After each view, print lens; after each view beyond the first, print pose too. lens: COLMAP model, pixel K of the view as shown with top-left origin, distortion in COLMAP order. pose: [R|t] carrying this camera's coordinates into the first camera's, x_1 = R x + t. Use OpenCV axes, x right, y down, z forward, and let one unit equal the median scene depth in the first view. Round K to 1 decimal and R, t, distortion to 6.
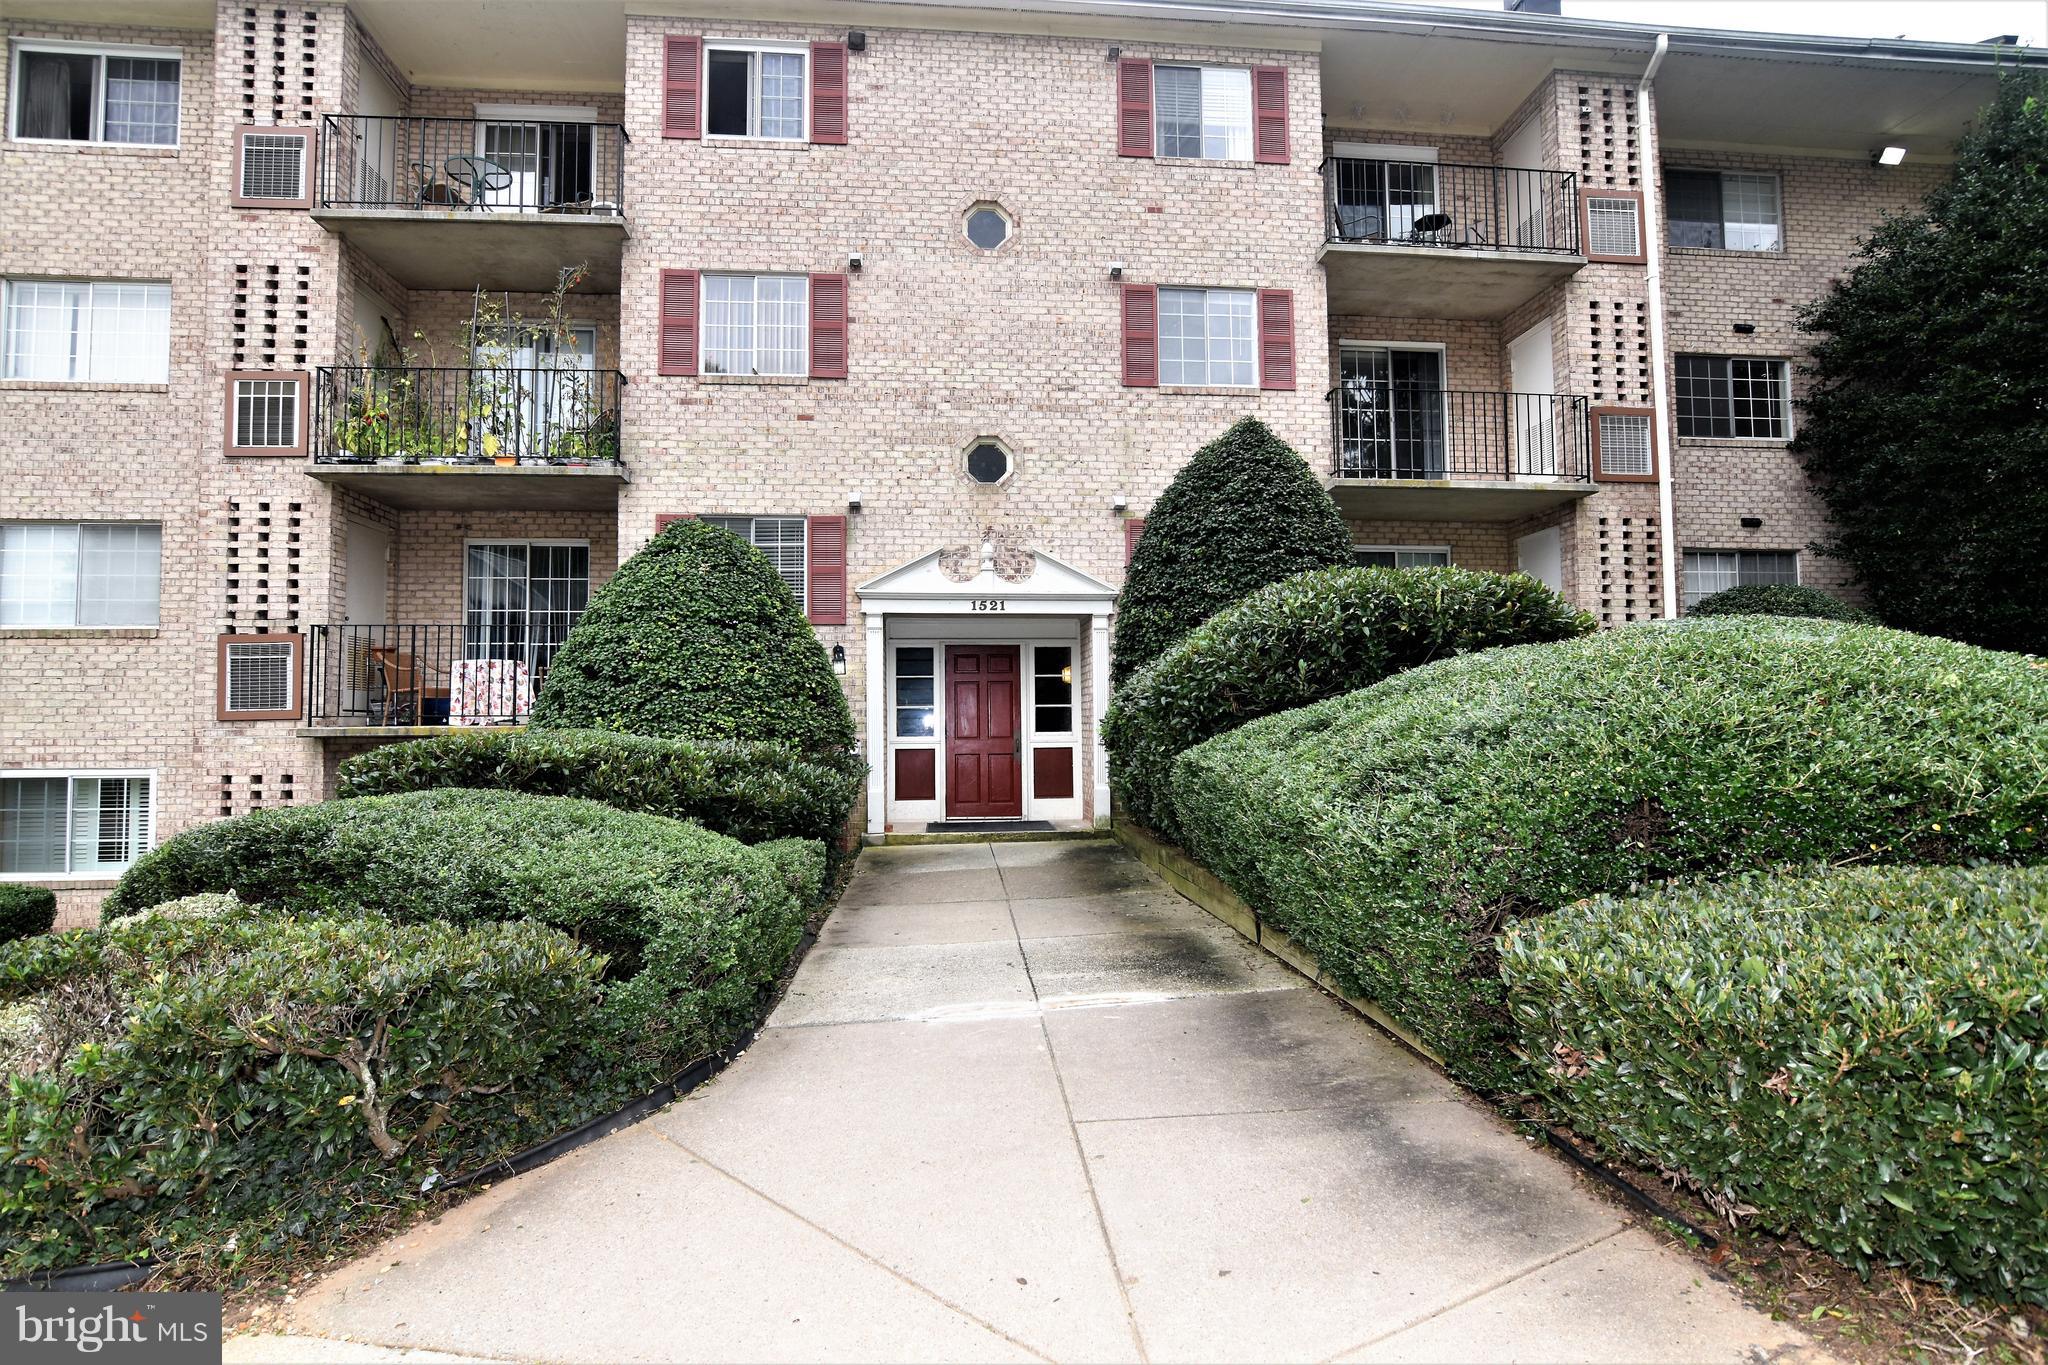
lens RADIAL K [[1002.6, 0, 1024.0], [0, 1002.6, 682.5], [0, 0, 1]] dist [-0.032792, 0.010776]
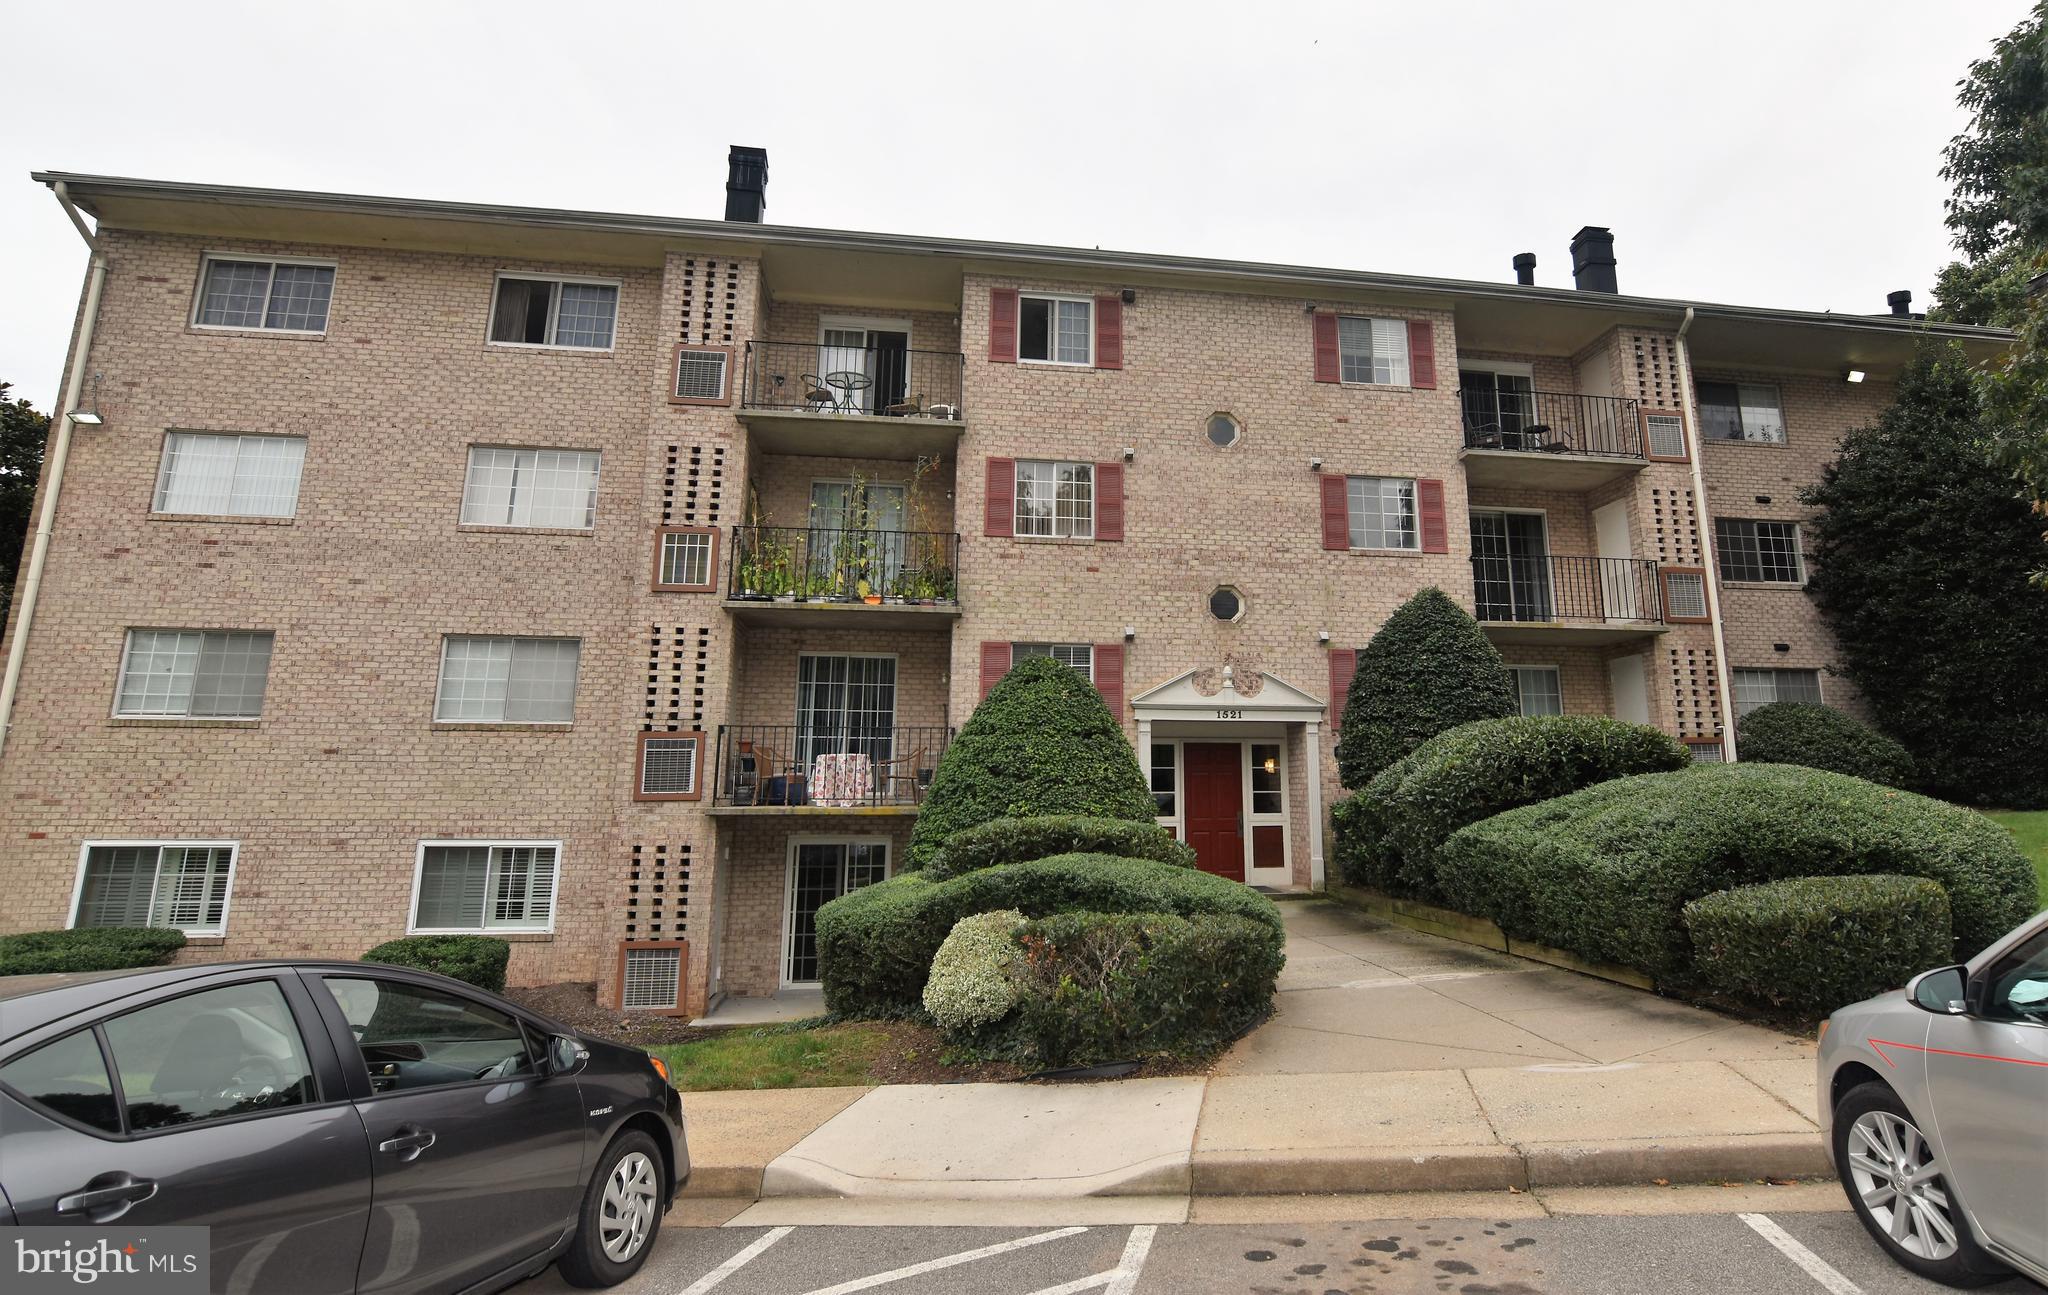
lens RADIAL K [[1141.3, 0, 1094.1], [0, 1141.3, 534.7], [0, 0, 1]] dist [-0.027765, 0.002904]
pose [[0.997076, 0.023394, 0.072746, -0.328115], [-0.009958, 0.983644, -0.179846, -0.038640], [-0.075764, 0.178596, 0.981001, -0.493048]]
